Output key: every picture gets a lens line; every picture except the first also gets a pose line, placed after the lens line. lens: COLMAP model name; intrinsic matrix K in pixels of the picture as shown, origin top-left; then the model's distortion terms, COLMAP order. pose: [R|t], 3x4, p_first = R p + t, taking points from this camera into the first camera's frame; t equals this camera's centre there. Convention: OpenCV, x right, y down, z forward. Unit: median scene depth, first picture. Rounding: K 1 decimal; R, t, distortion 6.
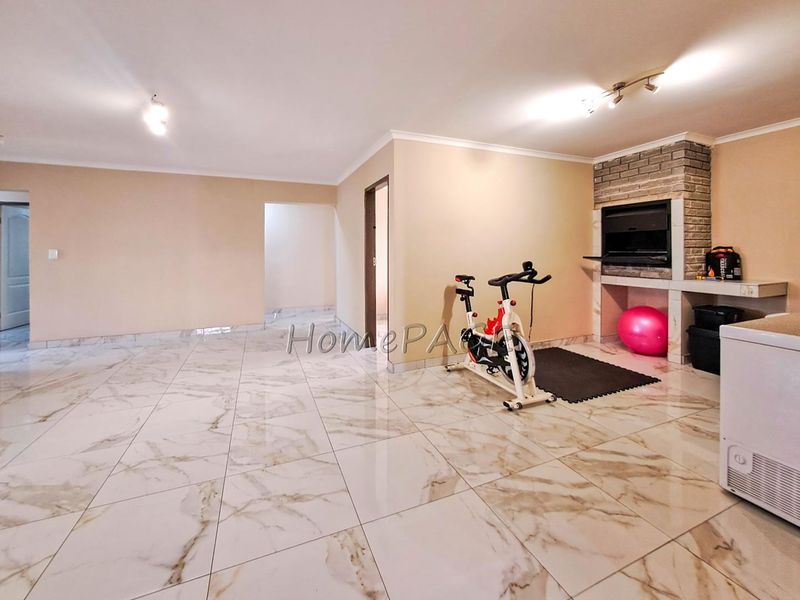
lens RADIAL K [[333.9, 0, 397.5], [0, 333.9, 252.2], [0, 0, 1]] dist [-0.003392, 0.000008]
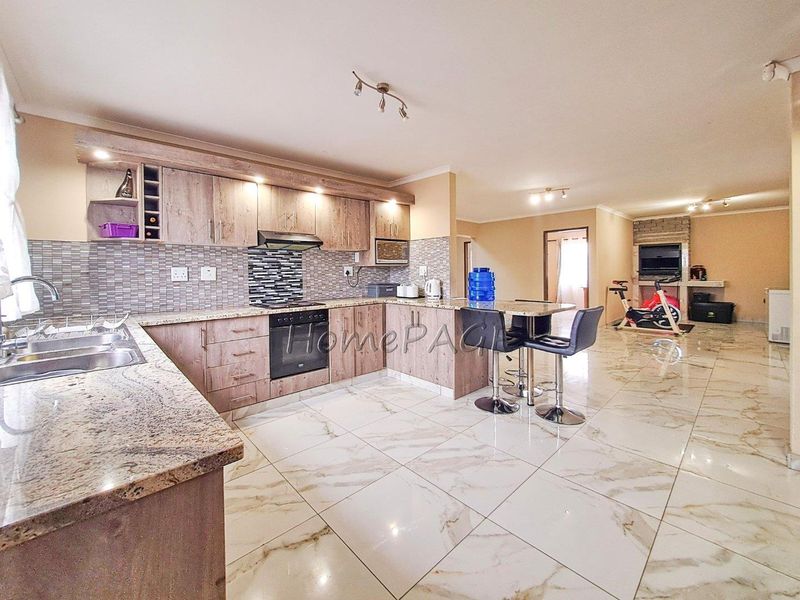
lens RADIAL K [[324.0, 0, 396.5], [0, 324.0, 275.5], [0, 0, 1]] dist [-0.005585, 0.000904]
pose [[0.941203, -0.013156, 0.337585, -1.617181], [0.009612, 0.999880, 0.012168, 0.004128], [-0.337705, -0.008208, 0.941216, -0.320943]]
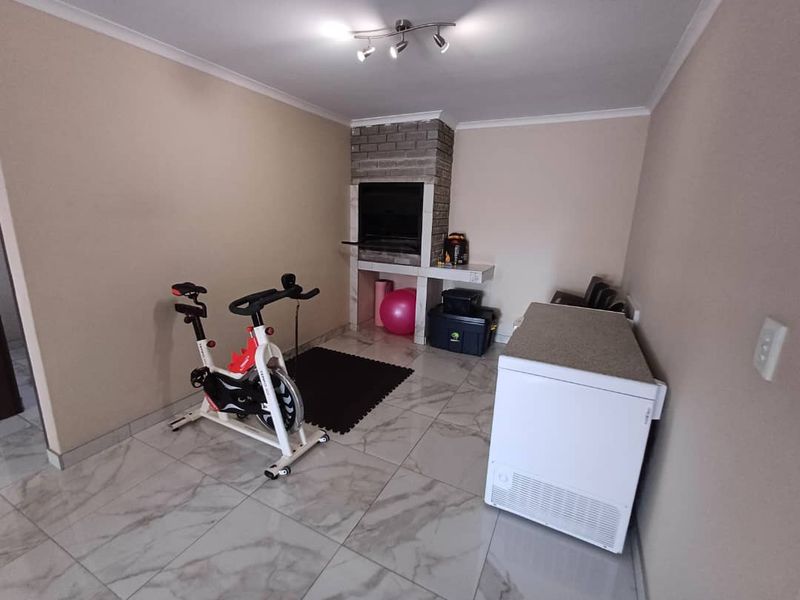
lens RADIAL K [[361.1, 0, 396.7], [0, 361.1, 298.4], [0, 0, 1]] dist [0.009435, -0.000763]
pose [[0.762588, -0.125334, 0.634627, 0.061630], [-0.030872, 0.972882, 0.229234, -0.075250], [-0.646148, -0.194403, 0.738038, 0.224698]]
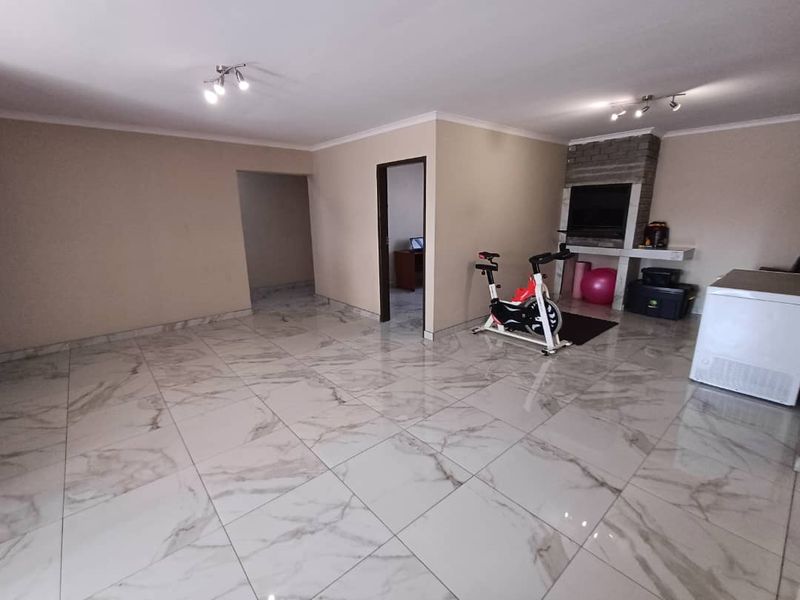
lens RADIAL K [[361.1, 0, 396.7], [0, 361.1, 298.4], [0, 0, 1]] dist [0.009435, -0.000763]
pose [[0.951413, -0.081917, 0.296822, -0.469987], [0.010330, 0.971912, 0.235118, -0.072215], [-0.307745, -0.220628, 0.925536, -0.083929]]
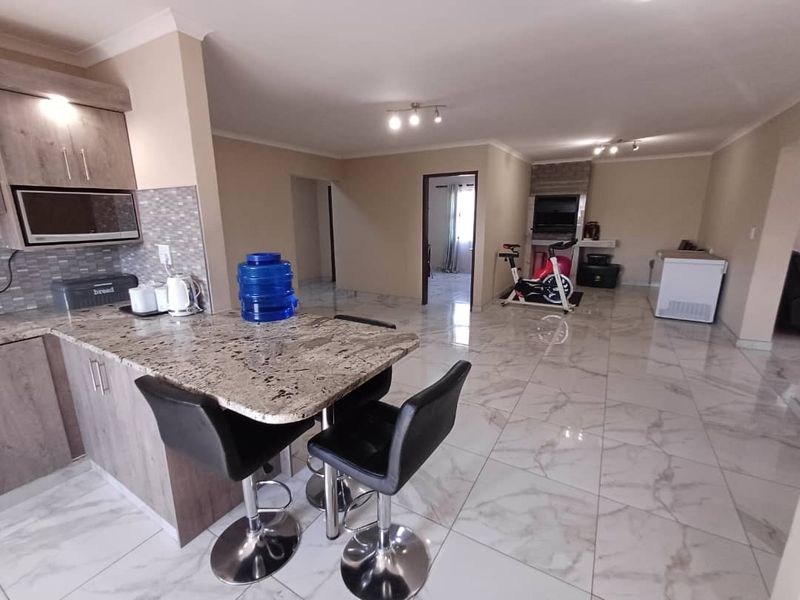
lens RADIAL K [[361.1, 0, 396.7], [0, 361.1, 298.4], [0, 0, 1]] dist [0.009435, -0.000763]
pose [[0.805363, -0.139228, 0.576200, -1.185084], [0.007074, 0.974214, 0.225513, -0.064907], [-0.592740, -0.177544, 0.785581, -0.033360]]
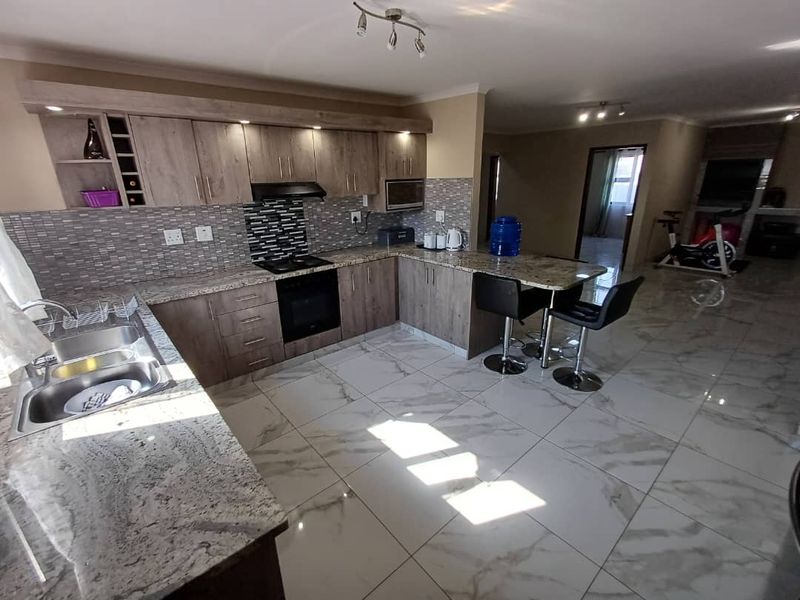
lens RADIAL K [[361.1, 0, 396.7], [0, 361.1, 298.4], [0, 0, 1]] dist [0.009435, -0.000763]
pose [[0.952020, -0.114621, 0.283759, -1.620024], [0.018461, 0.947033, 0.320606, -0.120475], [-0.305477, -0.299985, 0.903711, -0.327248]]
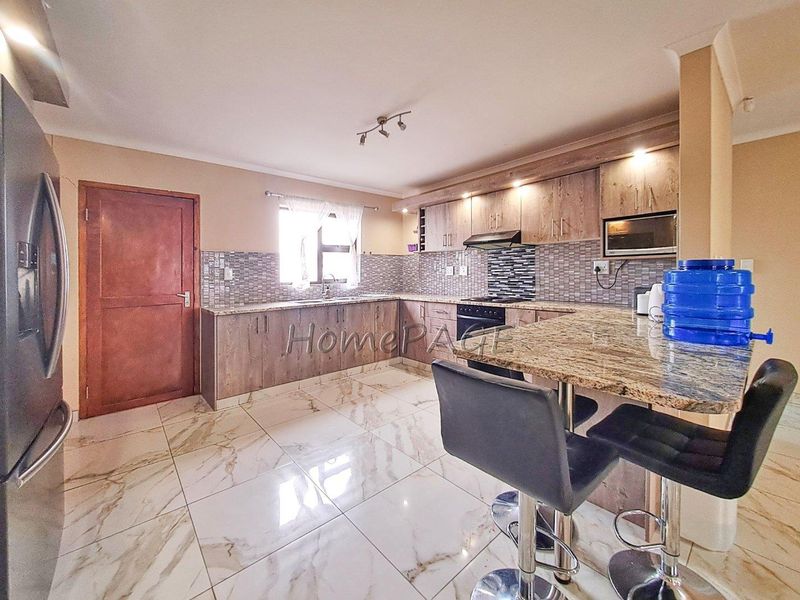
lens RADIAL K [[324.2, 0, 390.1], [0, 324.2, 269.5], [0, 0, 1]] dist [0.001648, -0.000045]
pose [[0.298198, -0.009768, -0.954454, -0.735135], [0.014991, 0.999872, -0.005549, 0.003672], [0.954386, -0.012653, 0.298306, 0.050942]]
